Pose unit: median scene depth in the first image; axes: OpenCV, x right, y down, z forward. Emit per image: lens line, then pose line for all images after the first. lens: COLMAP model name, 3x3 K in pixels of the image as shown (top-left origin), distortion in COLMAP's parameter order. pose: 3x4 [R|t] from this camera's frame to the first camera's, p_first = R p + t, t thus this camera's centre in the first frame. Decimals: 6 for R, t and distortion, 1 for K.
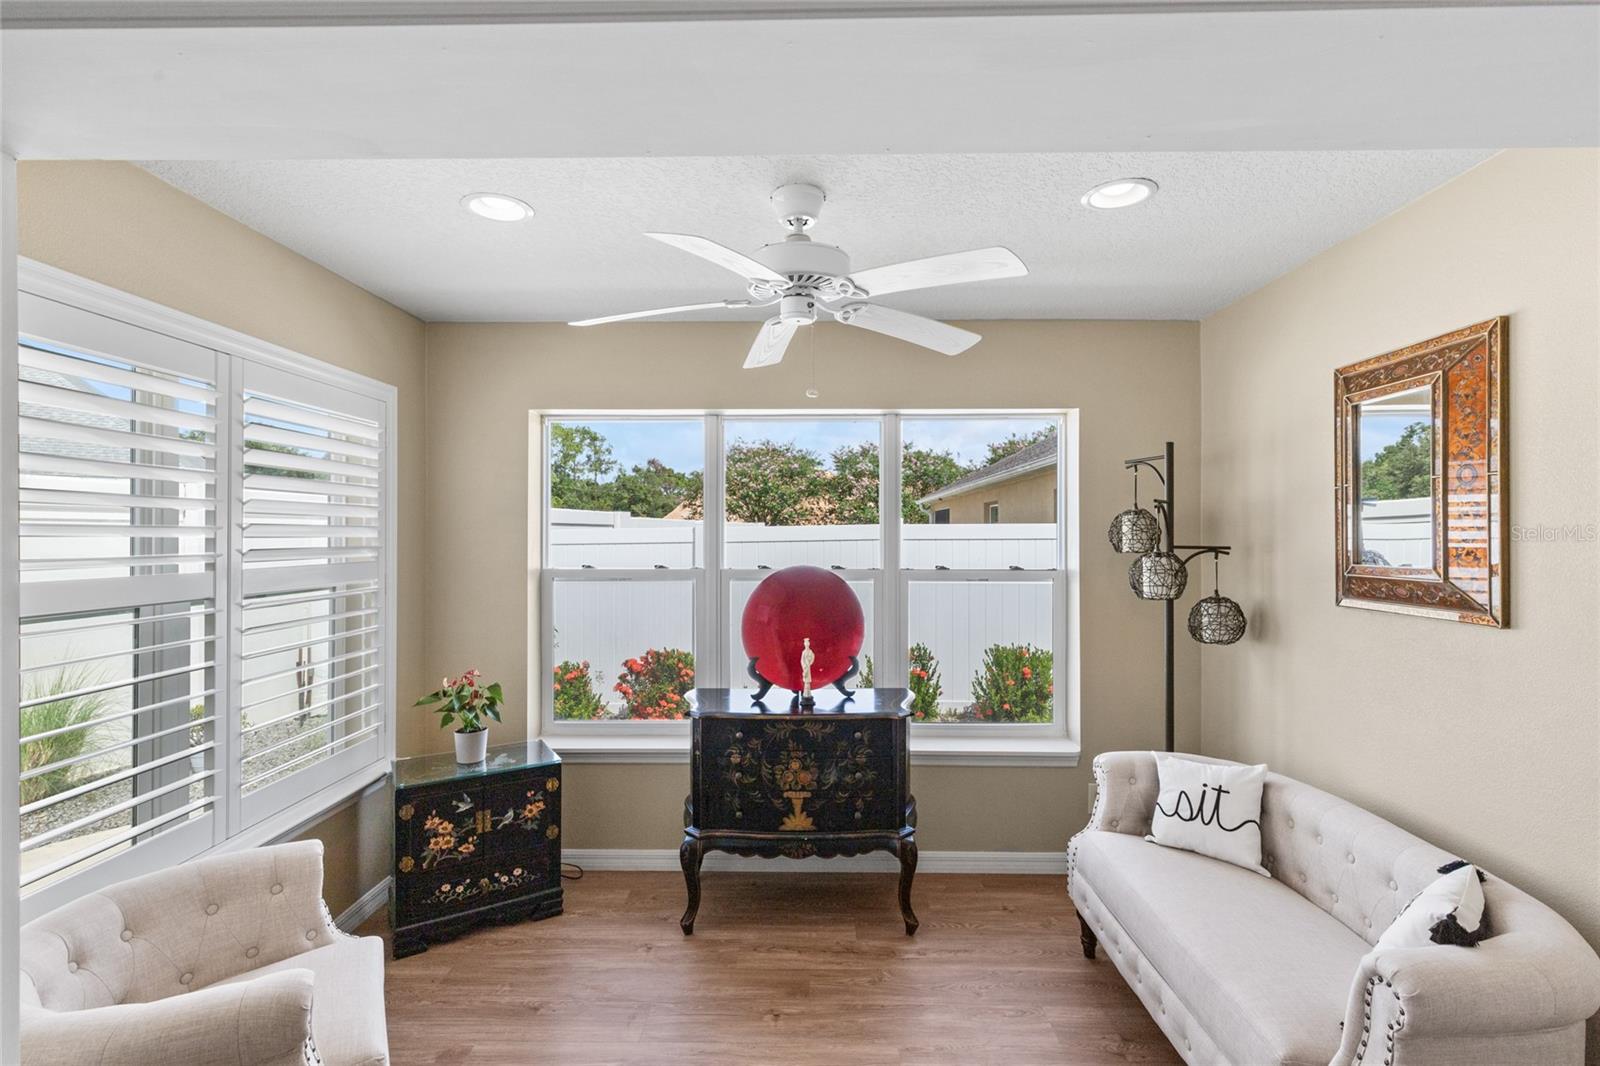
lens RADIAL K [[734.9, 0, 809.5], [0, 734.9, 545.3], [0, 0, 1]] dist [0.003373, 0.001451]
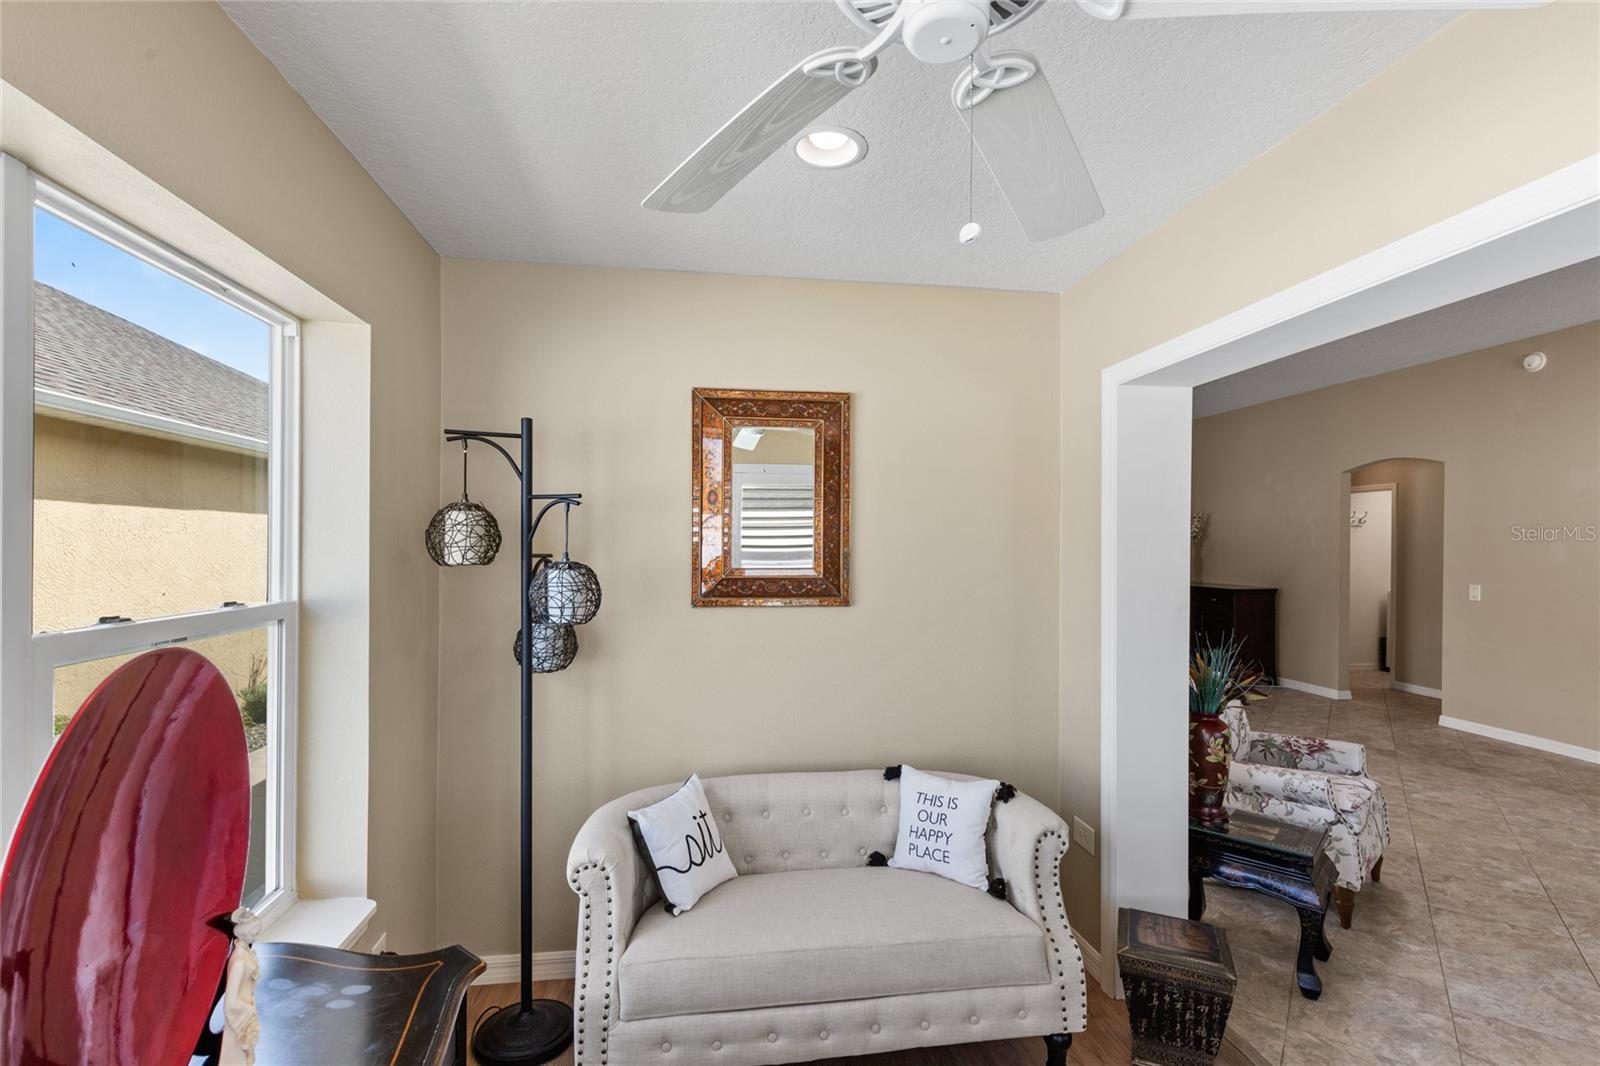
lens RADIAL K [[734.9, 0, 805.8], [0, 734.9, 542.2], [0, 0, 1]] dist [0.003373, 0.001451]
pose [[-0.165214, -0.005348, 0.986243, -0.379976], [0.002015, 0.999981, 0.005760, -0.017811], [-0.986256, 0.002939, -0.165201, 1.021352]]
